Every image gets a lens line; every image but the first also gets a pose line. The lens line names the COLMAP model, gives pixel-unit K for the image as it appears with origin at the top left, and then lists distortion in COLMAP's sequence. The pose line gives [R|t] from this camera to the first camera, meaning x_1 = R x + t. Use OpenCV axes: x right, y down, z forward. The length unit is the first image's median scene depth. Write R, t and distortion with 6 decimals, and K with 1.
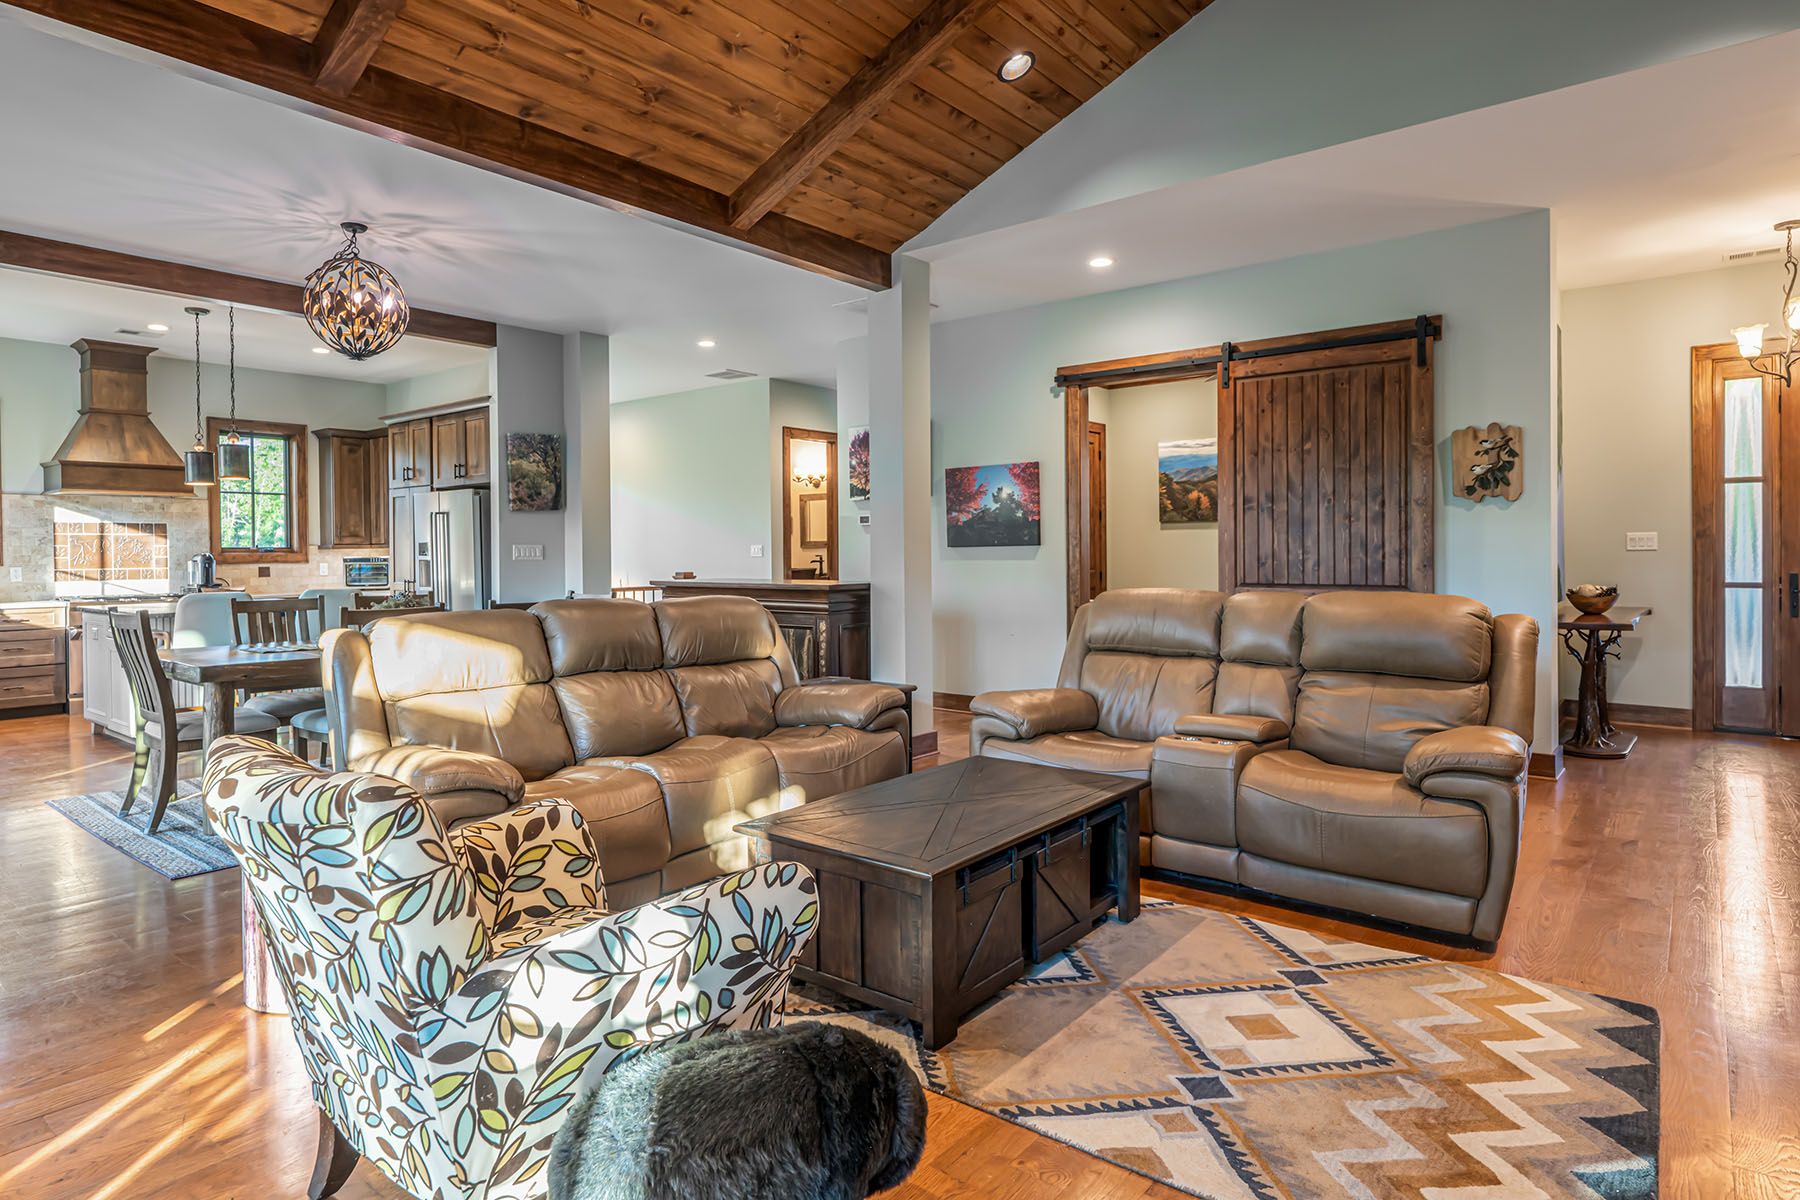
lens RADIAL K [[987.1, 0, 850.0], [0, 987.1, 553.1], [0, 0, 1]] dist [0.021357, -0.012547]
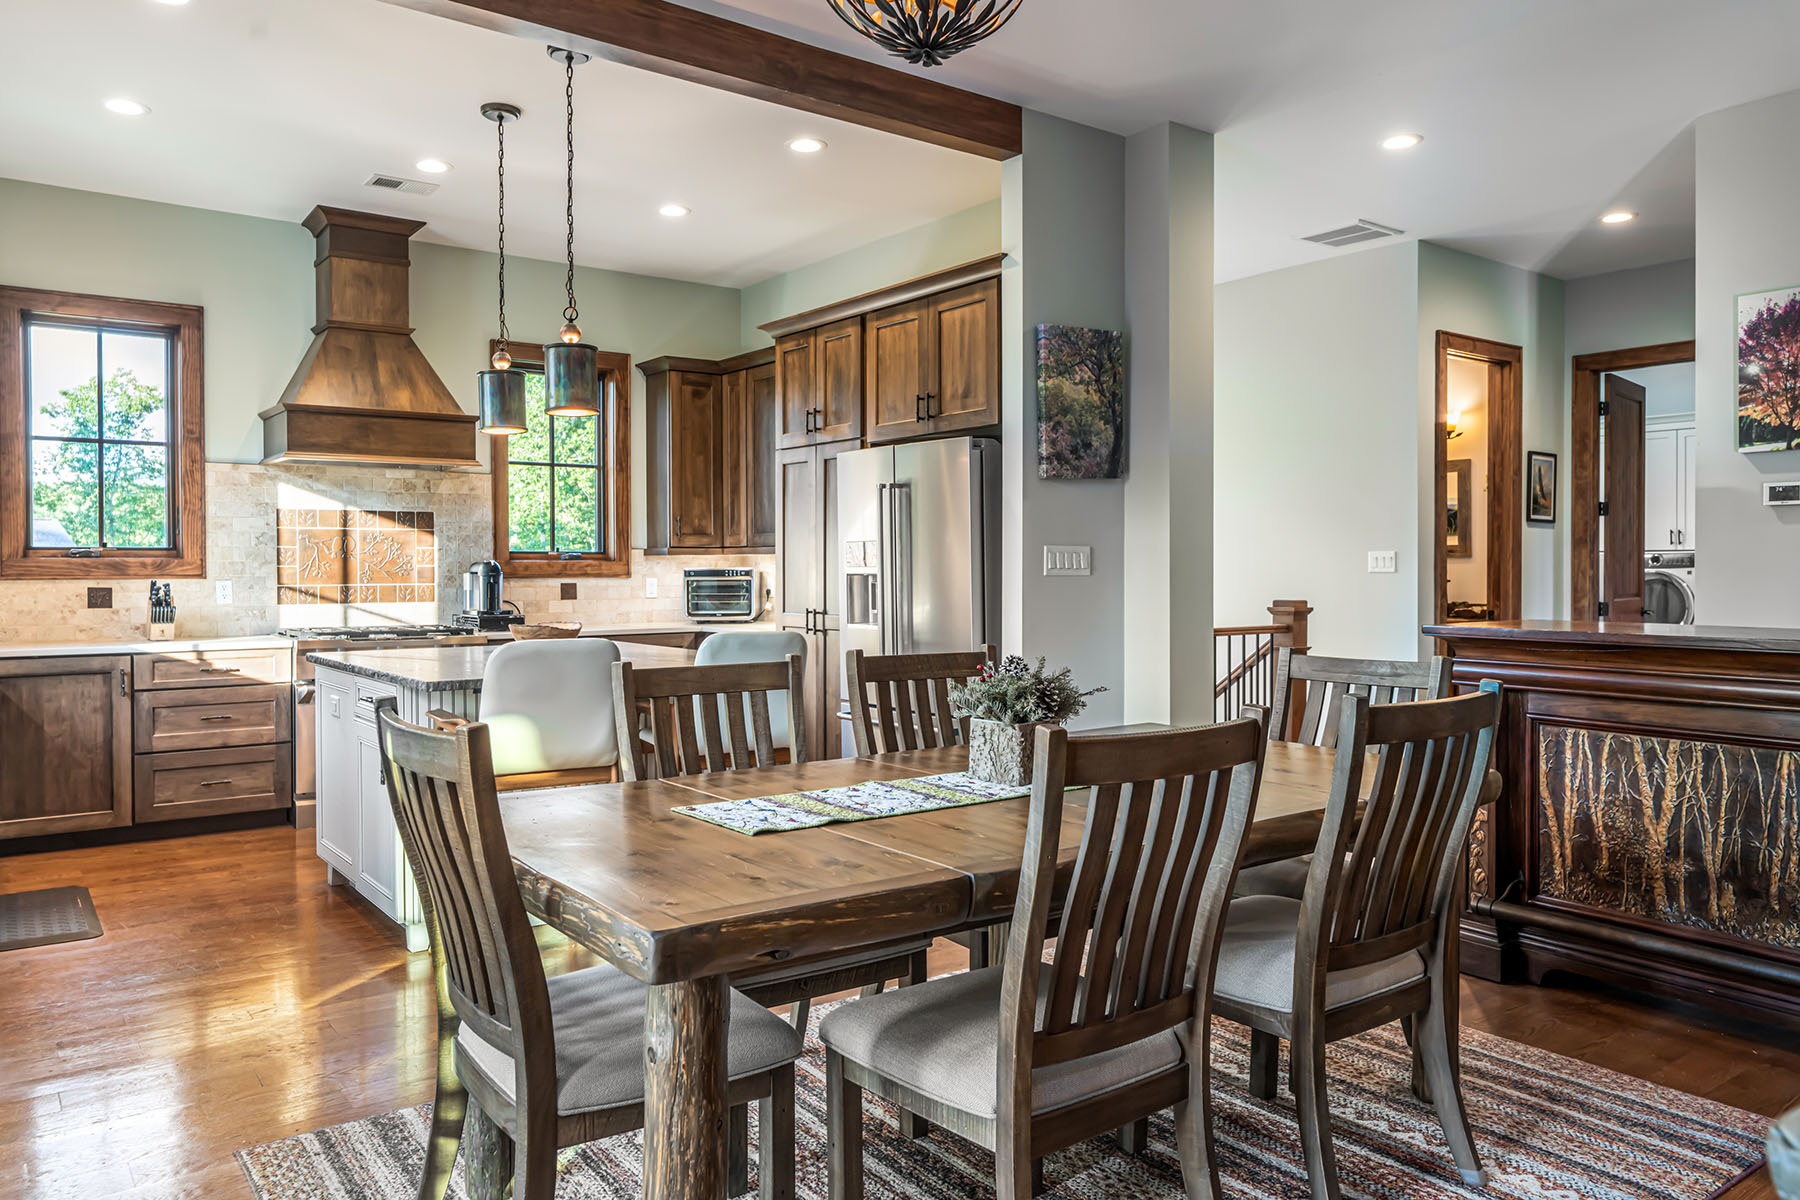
lens RADIAL K [[1277.9, 0, 881.6], [0, 1277.9, 571.9], [0, 0, 1]] dist [-0.002192, 0.015739]
pose [[0.971211, 0.007556, -0.238102, -0.241808], [-0.006817, 0.999969, 0.003930, 0.002726], [0.238124, -0.002193, 0.971232, 0.313325]]
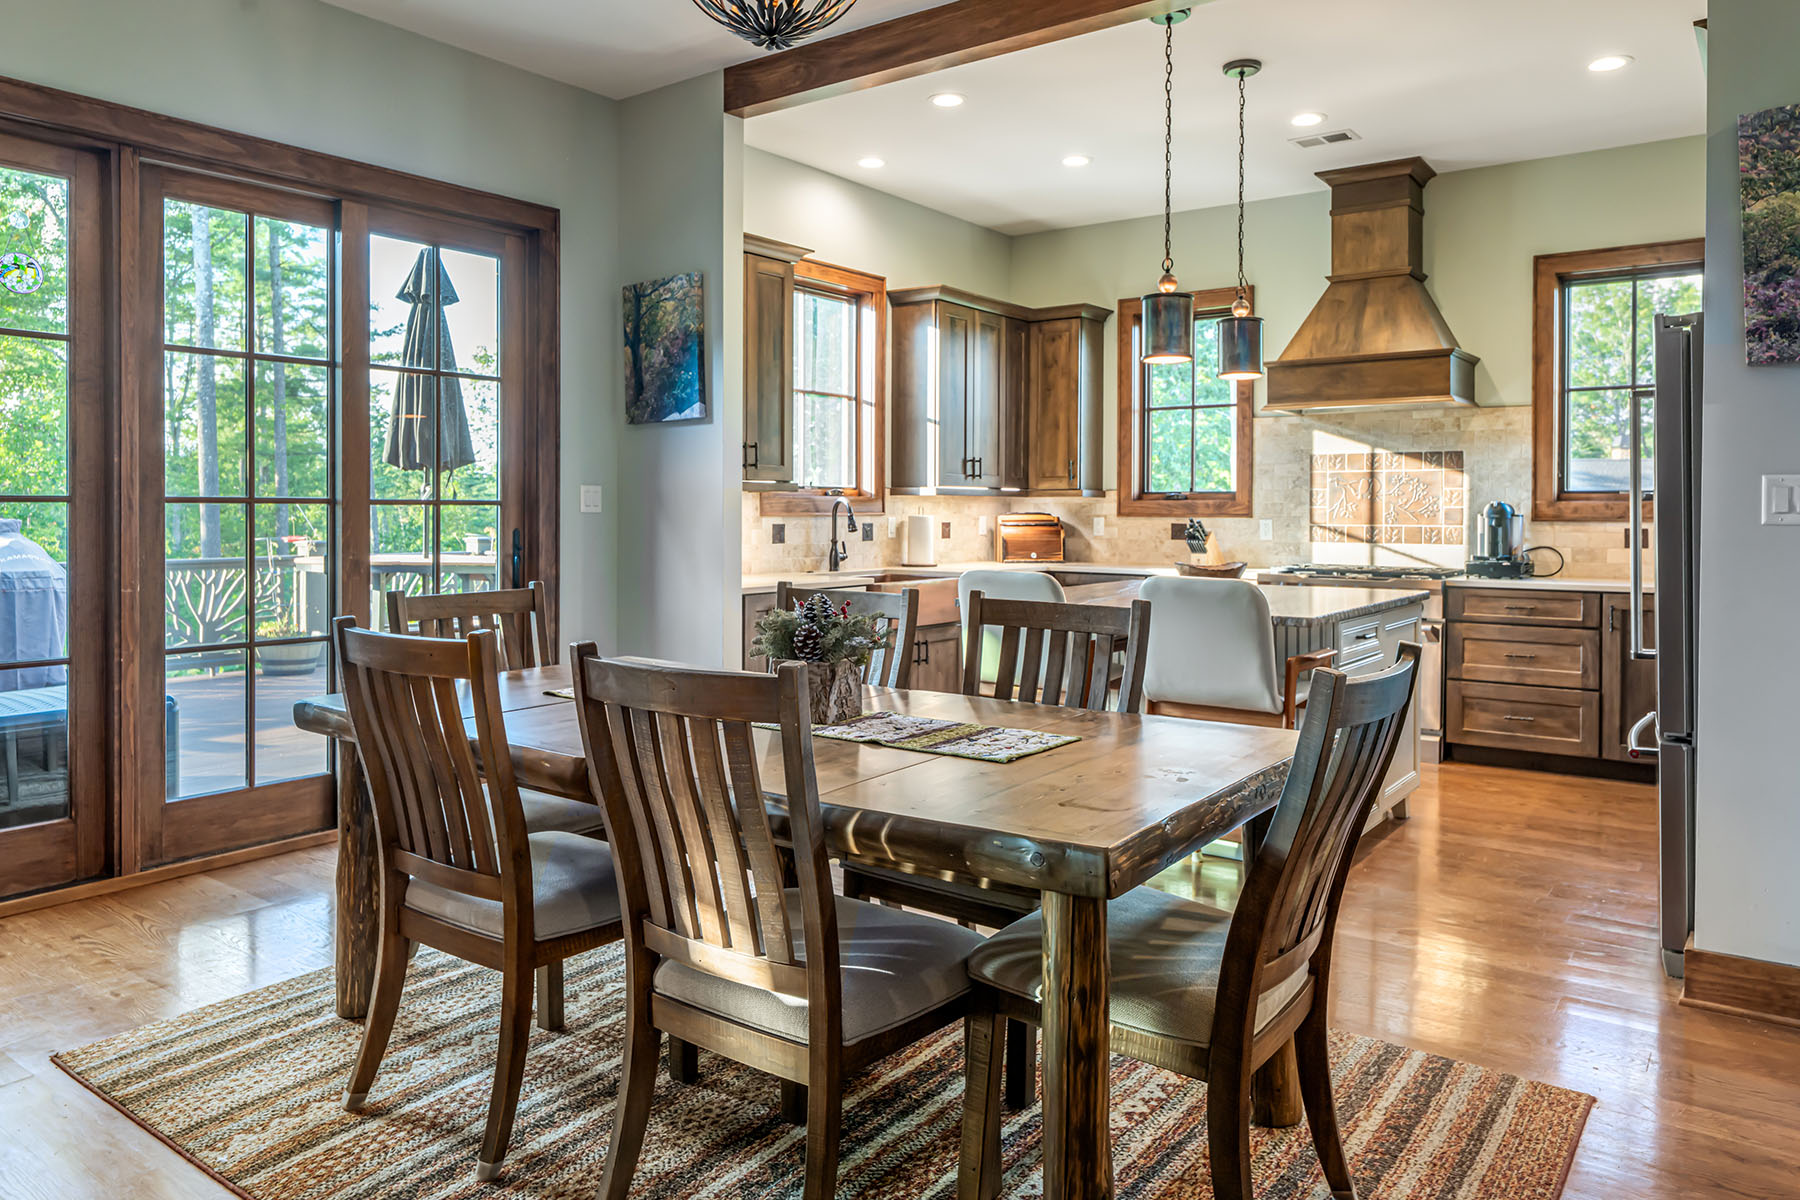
lens RADIAL K [[1223.0, 0, 865.0], [0, 1223.0, 509.9], [0, 0, 1]] dist [0.016175, -0.004140]
pose [[0.072502, 0.010872, -0.997309, 0.019138], [-0.005324, 0.999931, 0.010514, -0.000325], [0.997354, 0.004547, 0.072555, 0.632738]]
